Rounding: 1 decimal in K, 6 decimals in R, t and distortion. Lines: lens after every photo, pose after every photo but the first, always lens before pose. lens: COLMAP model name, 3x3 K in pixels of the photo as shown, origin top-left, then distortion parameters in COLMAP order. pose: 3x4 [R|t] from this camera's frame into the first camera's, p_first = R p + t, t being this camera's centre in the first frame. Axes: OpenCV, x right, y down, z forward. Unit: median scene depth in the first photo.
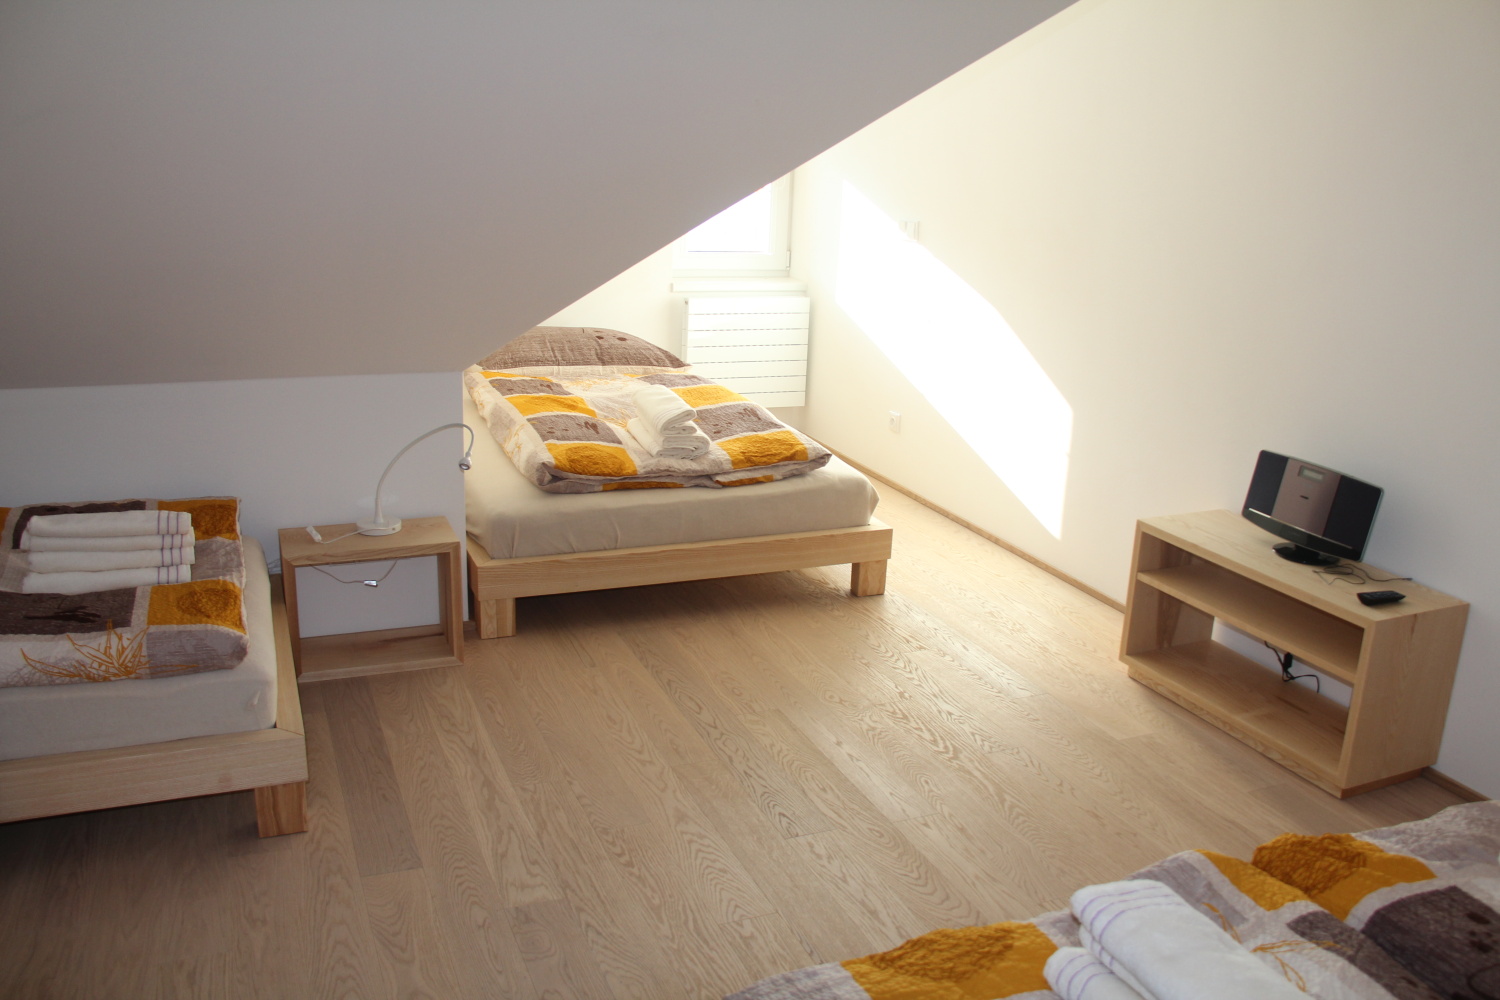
lens RADIAL K [[1300.1, 0, 753.8], [0, 1300.1, 490.6], [0, 0, 1]] dist [-0.183355, 0.190688]
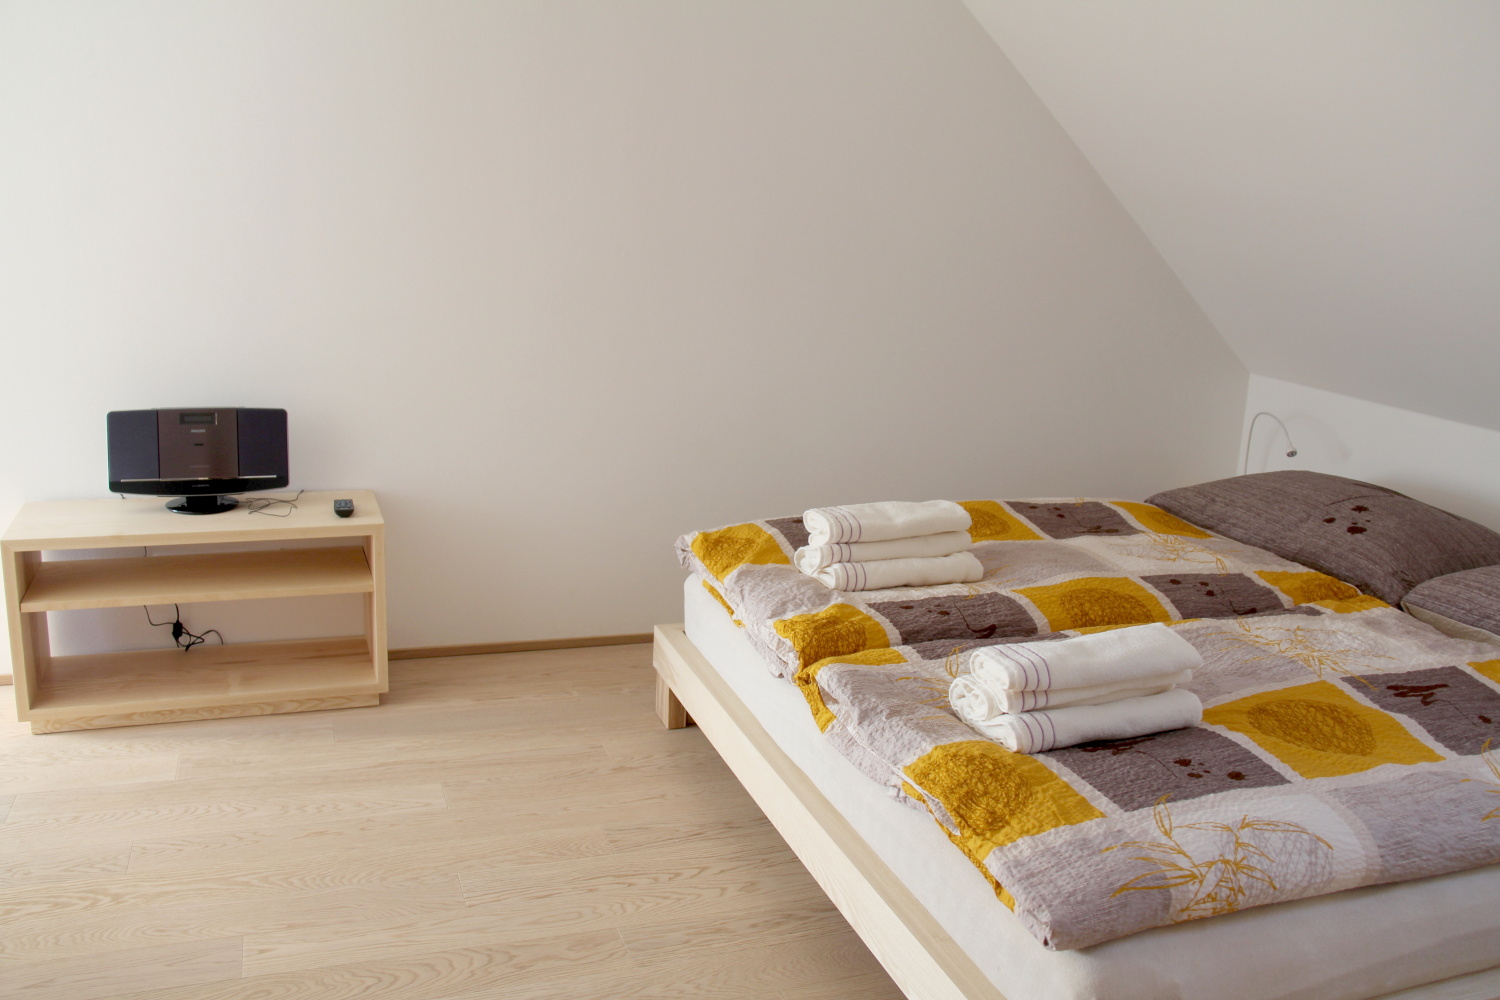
lens RADIAL K [[1300.1, 0, 753.8], [0, 1300.1, 490.6], [0, 0, 1]] dist [-0.183355, 0.190688]
pose [[0.024206, -0.264648, 0.964041, -0.472960], [0.210248, 0.944104, 0.253896, -0.117131], [-0.977348, 0.196542, 0.078495, 0.568411]]
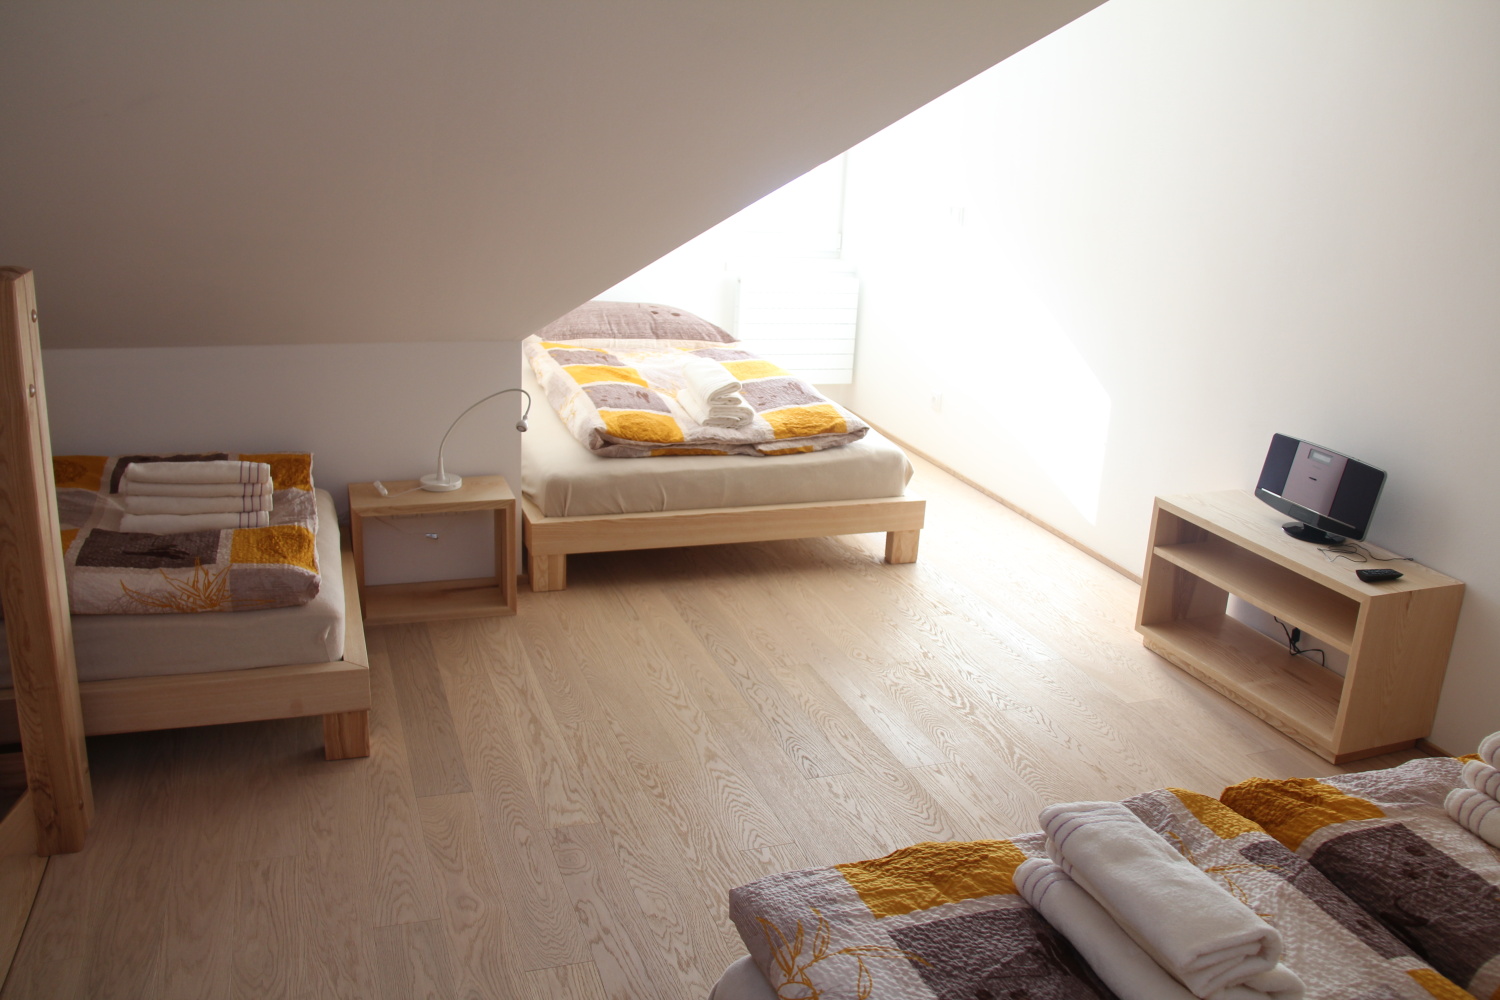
lens RADIAL K [[1300.1, 0, 753.8], [0, 1300.1, 490.6], [0, 0, 1]] dist [-0.183355, 0.190688]
pose [[0.998605, 0.027115, -0.045313, 0.020772], [-0.026412, 0.999523, 0.016022, 0.011373], [0.045726, -0.014803, 0.998844, -0.074157]]
